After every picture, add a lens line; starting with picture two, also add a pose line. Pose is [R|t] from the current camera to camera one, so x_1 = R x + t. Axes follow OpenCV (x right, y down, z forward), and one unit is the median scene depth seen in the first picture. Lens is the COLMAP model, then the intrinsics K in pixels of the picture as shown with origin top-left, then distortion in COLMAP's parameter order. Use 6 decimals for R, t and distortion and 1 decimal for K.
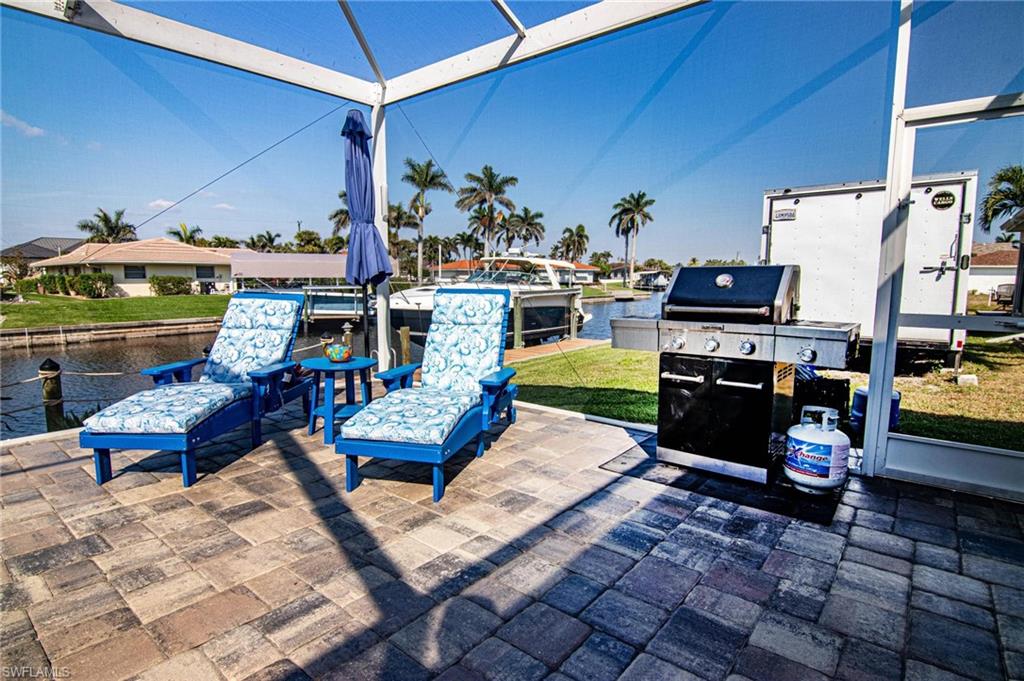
lens RADIAL K [[519.5, 0, 506.2], [0, 519.5, 342.5], [0, 0, 1]] dist [-0.010874, -0.010130]
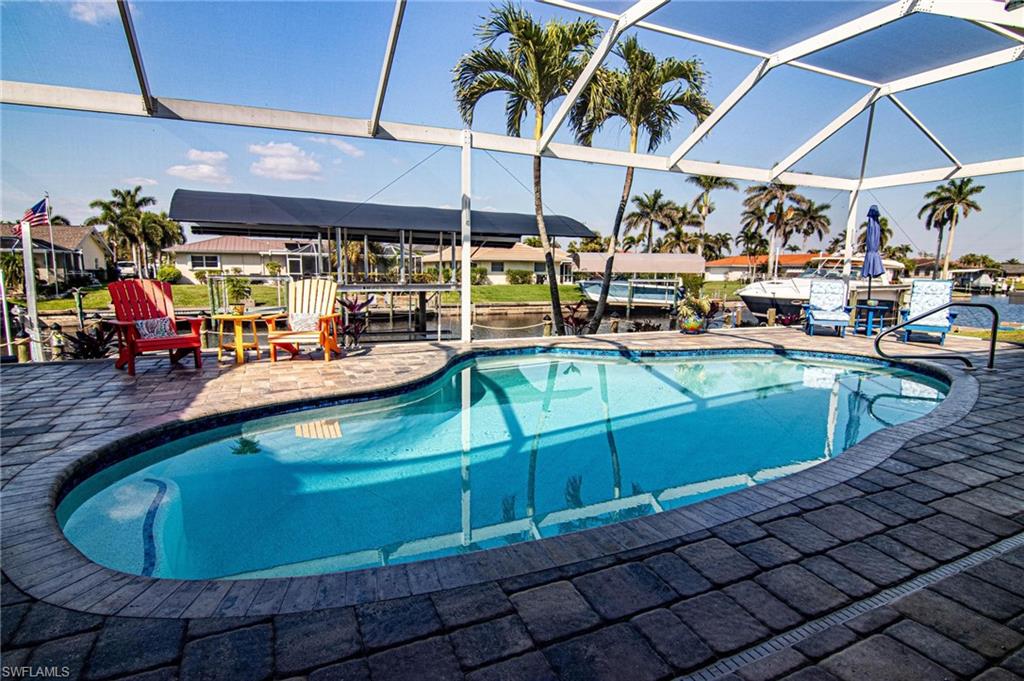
lens RADIAL K [[519.5, 0, 504.6], [0, 519.5, 344.0], [0, 0, 1]] dist [-0.010874, -0.010130]
pose [[0.896904, 0.069702, -0.436697, -0.050215], [-0.064351, 0.997560, 0.027055, 0.016457], [0.437517, 0.003836, 0.899202, -0.128858]]
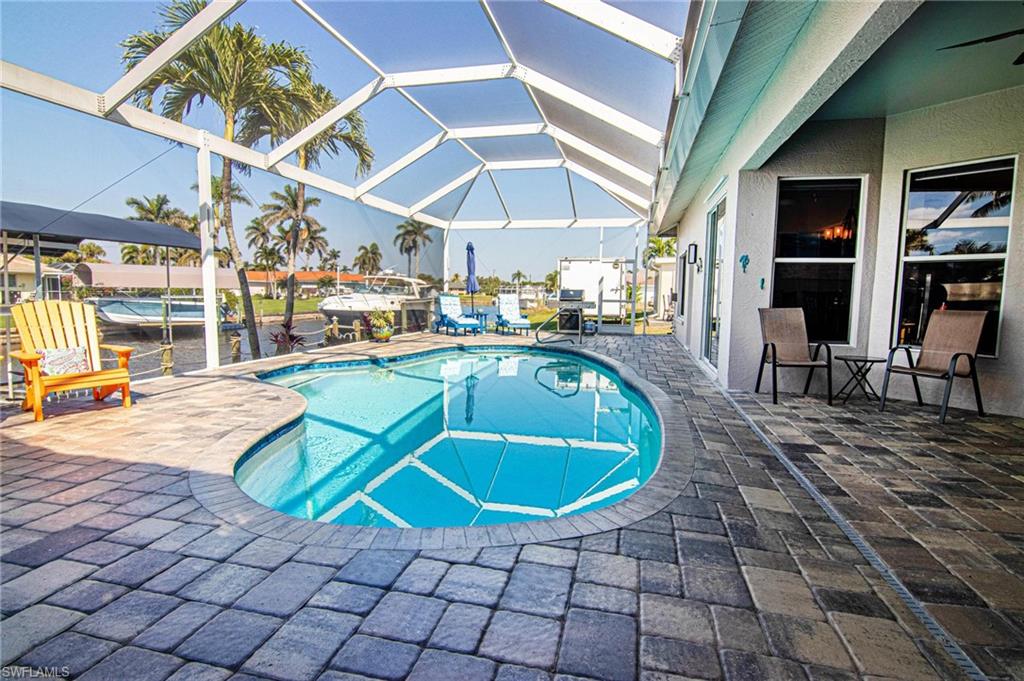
lens RADIAL K [[519.5, 0, 510.7], [0, 519.5, 346.8], [0, 0, 1]] dist [-0.010874, -0.010130]
pose [[0.896052, -0.035319, 0.442541, -0.107535], [0.042644, 0.999068, -0.006610, 0.018690], [-0.441896, 0.024795, 0.896724, -0.146944]]
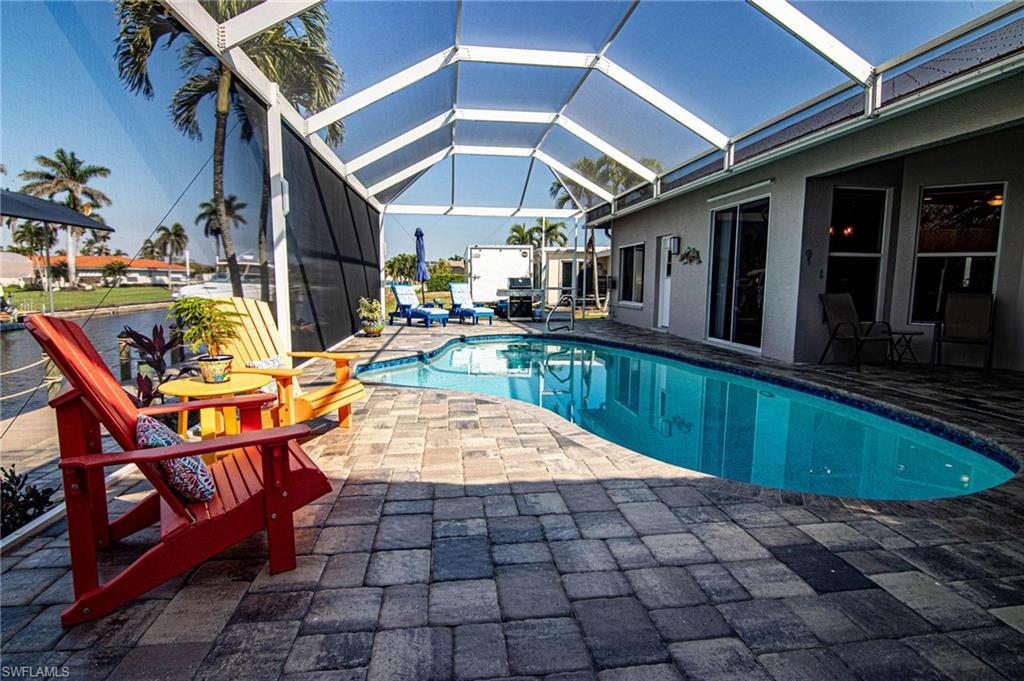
lens RADIAL K [[519.5, 0, 511.0], [0, 519.5, 343.6], [0, 0, 1]] dist [-0.010874, -0.010130]
pose [[0.686769, -0.081921, 0.722245, -0.155568], [0.082704, 0.995983, 0.034328, 0.014203], [-0.722155, 0.036157, 0.690785, -0.110559]]
